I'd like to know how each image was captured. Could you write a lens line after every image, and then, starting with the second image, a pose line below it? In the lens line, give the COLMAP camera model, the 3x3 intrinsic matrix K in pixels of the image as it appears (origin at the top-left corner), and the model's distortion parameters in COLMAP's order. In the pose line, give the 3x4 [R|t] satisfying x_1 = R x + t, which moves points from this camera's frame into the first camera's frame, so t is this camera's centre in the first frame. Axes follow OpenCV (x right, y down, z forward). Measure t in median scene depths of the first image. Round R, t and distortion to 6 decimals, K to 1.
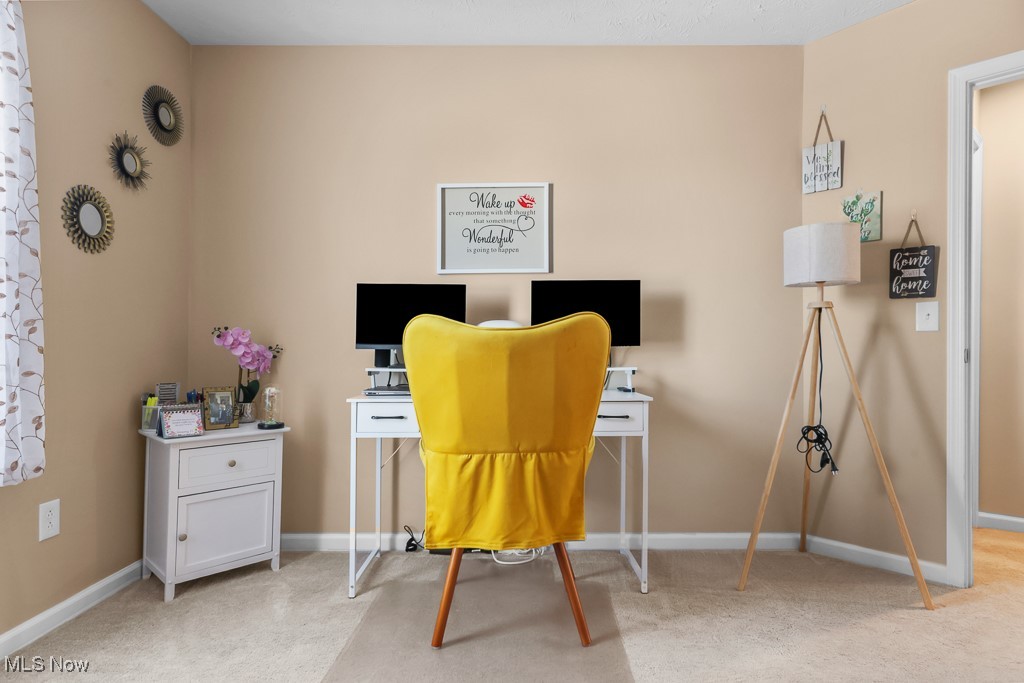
lens RADIAL K [[566.1, 0, 512.0], [0, 566.1, 341.5], [0, 0, 1]] dist [0.009385, 0.001019]
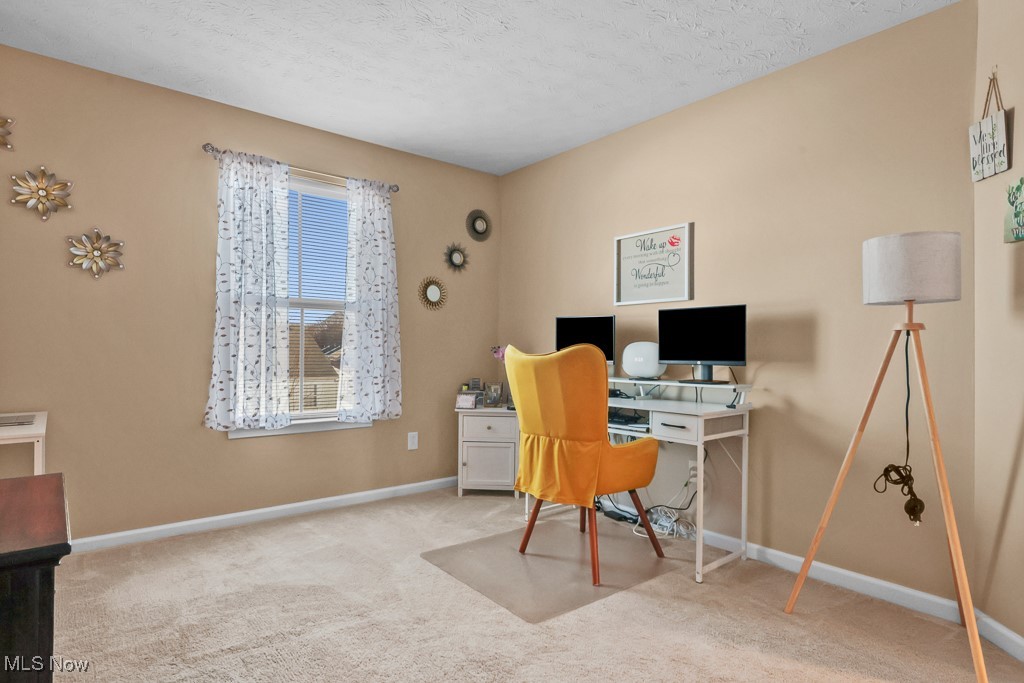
lens RADIAL K [[566.1, 0, 512.0], [0, 566.1, 341.5], [0, 0, 1]] dist [0.009385, 0.001019]
pose [[0.625219, -0.000085, -0.780449, 0.839074], [0.002201, 0.999996, 0.001654, -0.044359], [0.780446, -0.002751, 0.625217, -0.010211]]
